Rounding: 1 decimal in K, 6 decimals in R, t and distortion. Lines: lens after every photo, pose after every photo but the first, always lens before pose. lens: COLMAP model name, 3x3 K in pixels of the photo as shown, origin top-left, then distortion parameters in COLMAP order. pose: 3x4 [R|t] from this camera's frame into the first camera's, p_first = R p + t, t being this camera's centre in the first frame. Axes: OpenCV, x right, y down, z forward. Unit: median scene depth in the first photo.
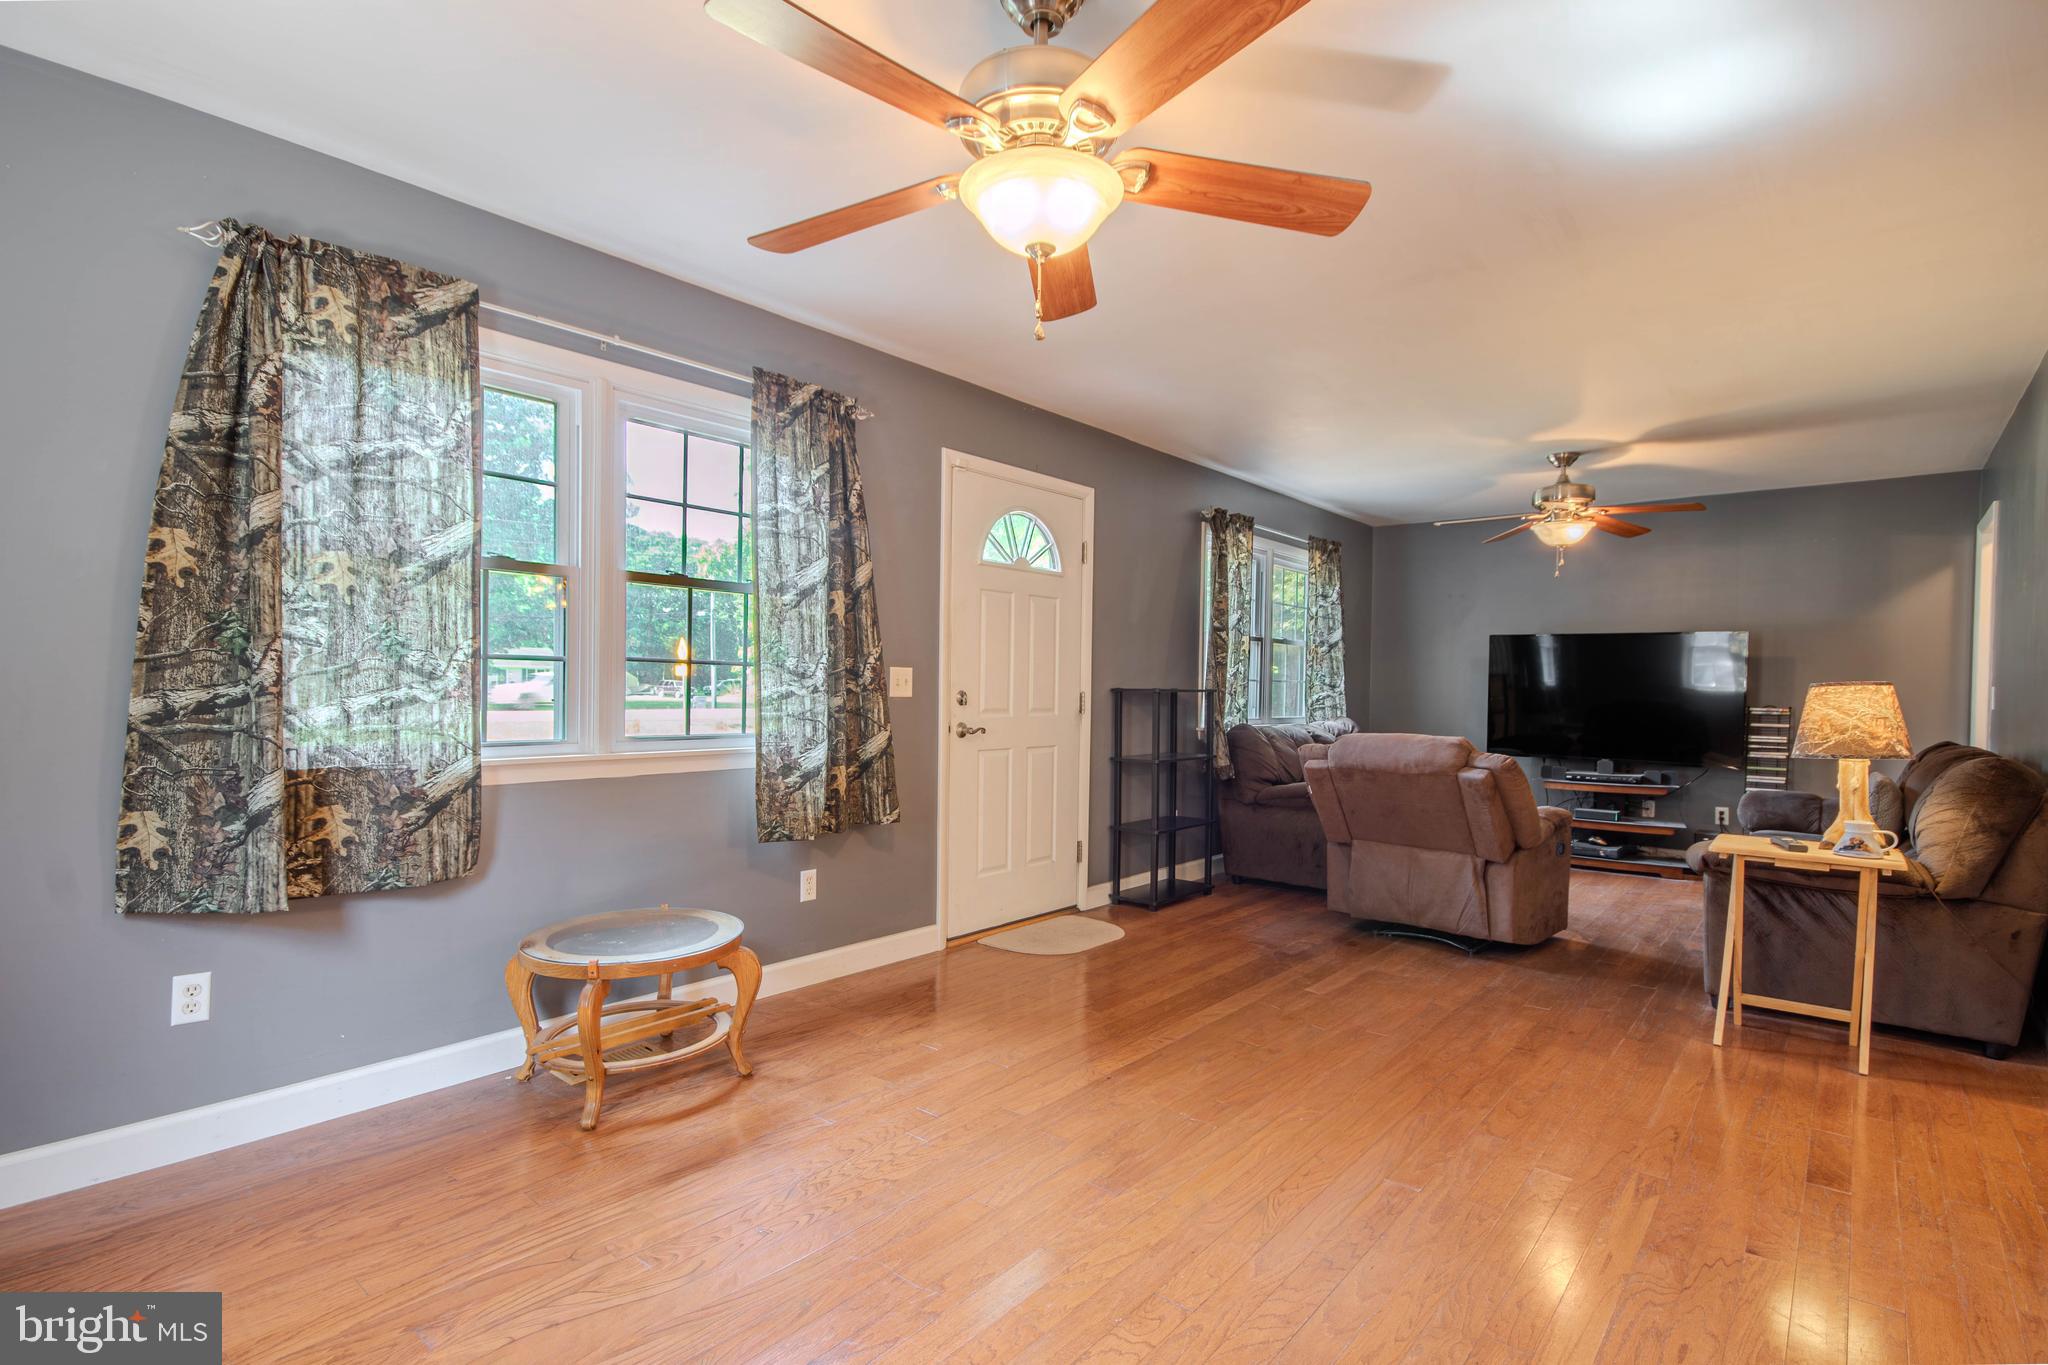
lens RADIAL K [[981.1, 0, 1031.0], [0, 981.1, 703.6], [0, 0, 1]] dist [-0.001182, -0.000916]
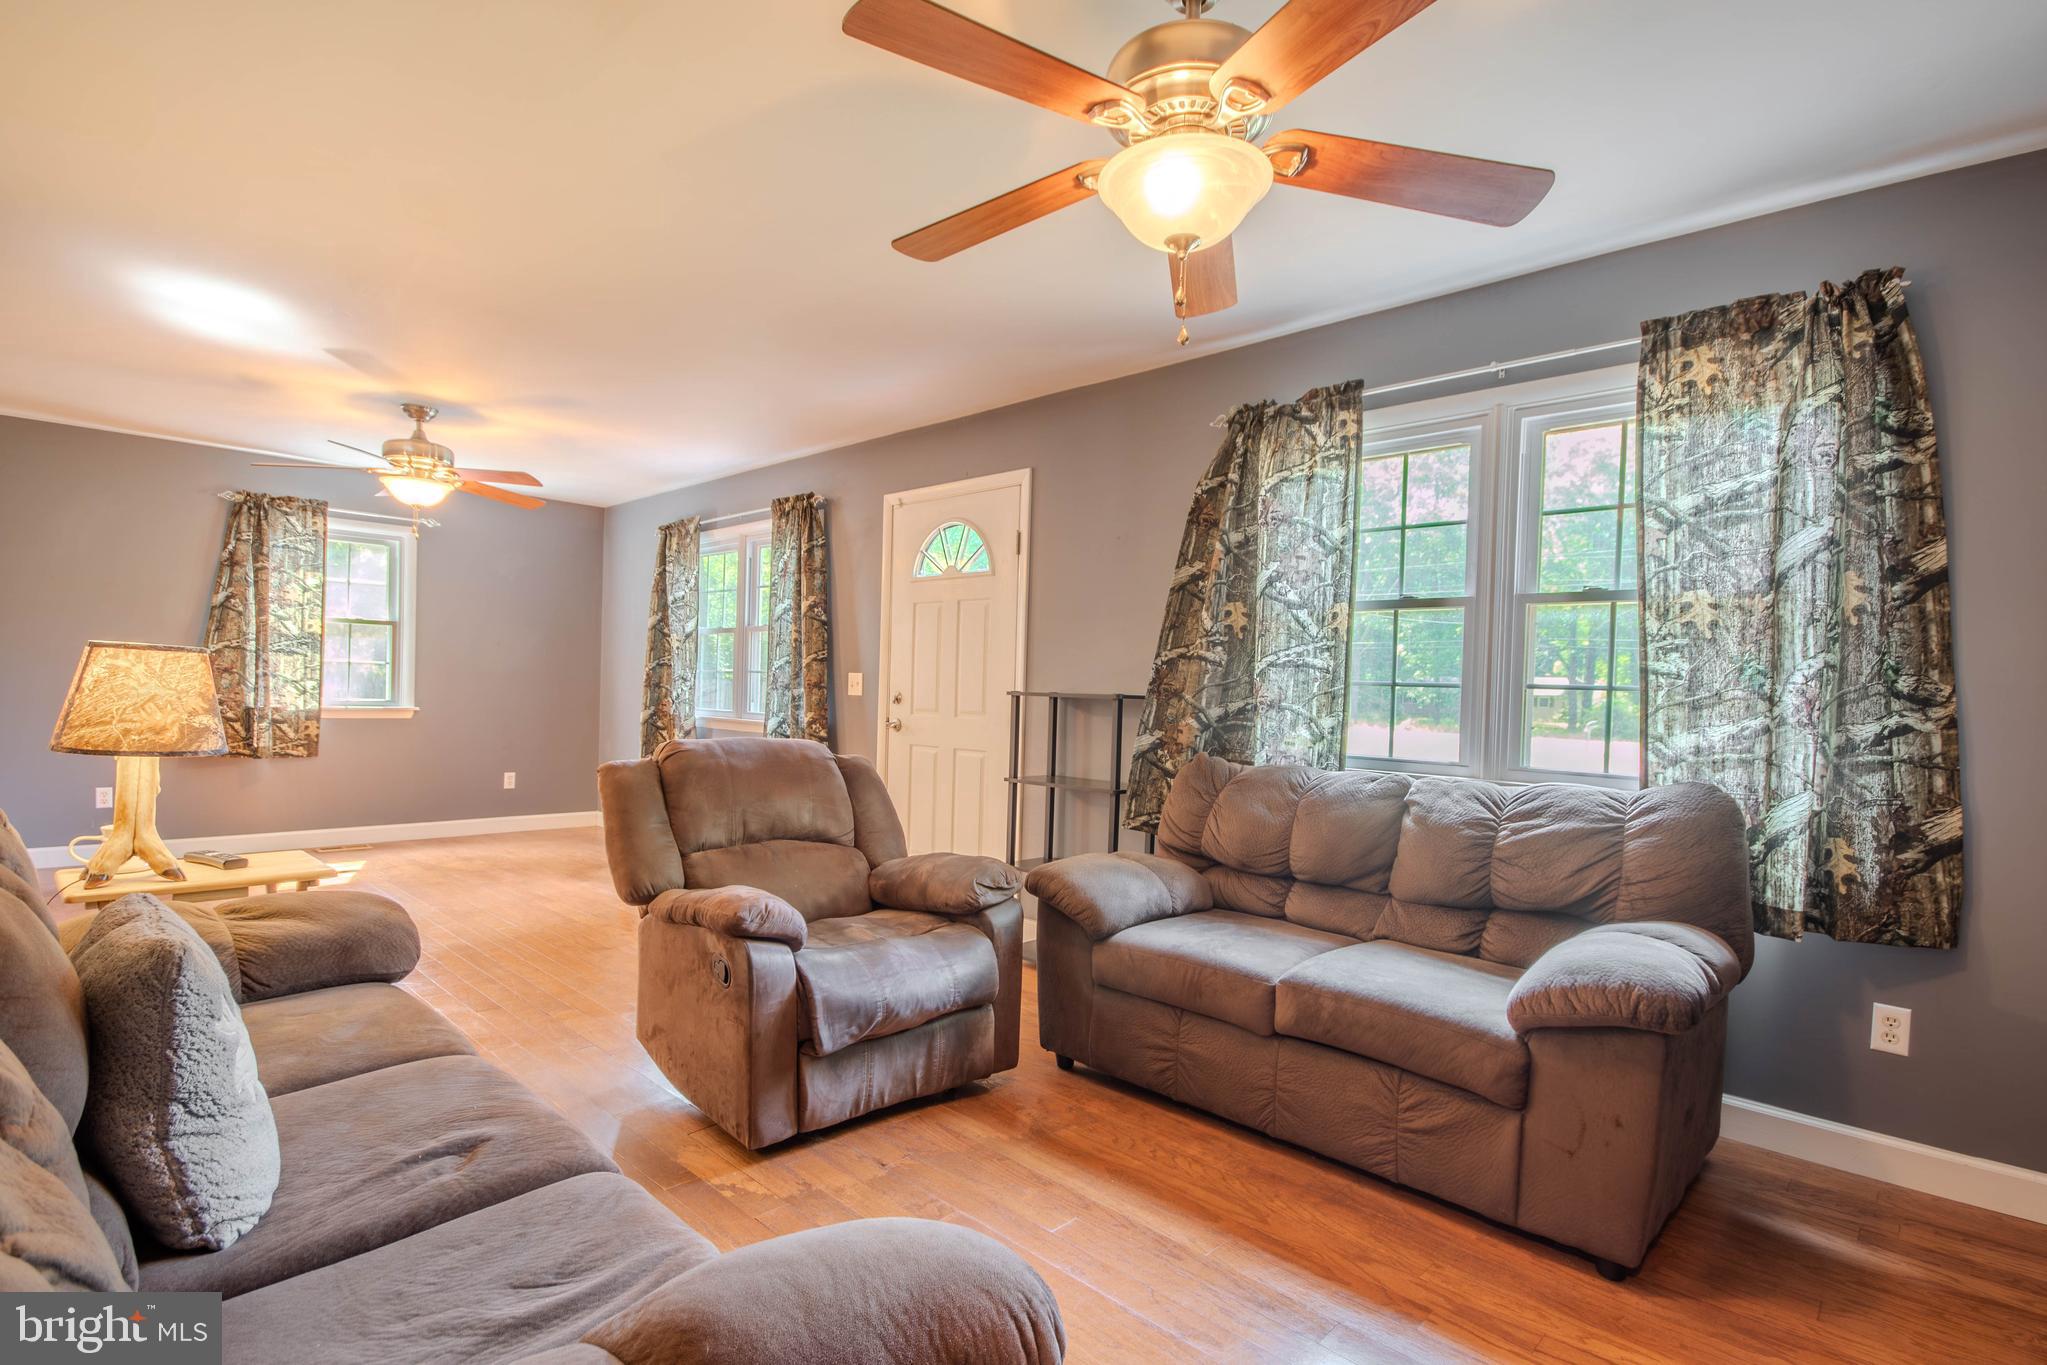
lens RADIAL K [[835.6, 0, 1023.5], [0, 835.6, 682.5], [0, 0, 1]] dist [-0.012124, -0.000233]
pose [[0.018032, -0.019543, -0.999646, 0.746874], [-0.044187, 0.998817, -0.020324, -0.008617], [0.998861, 0.044538, 0.017147, 0.906376]]
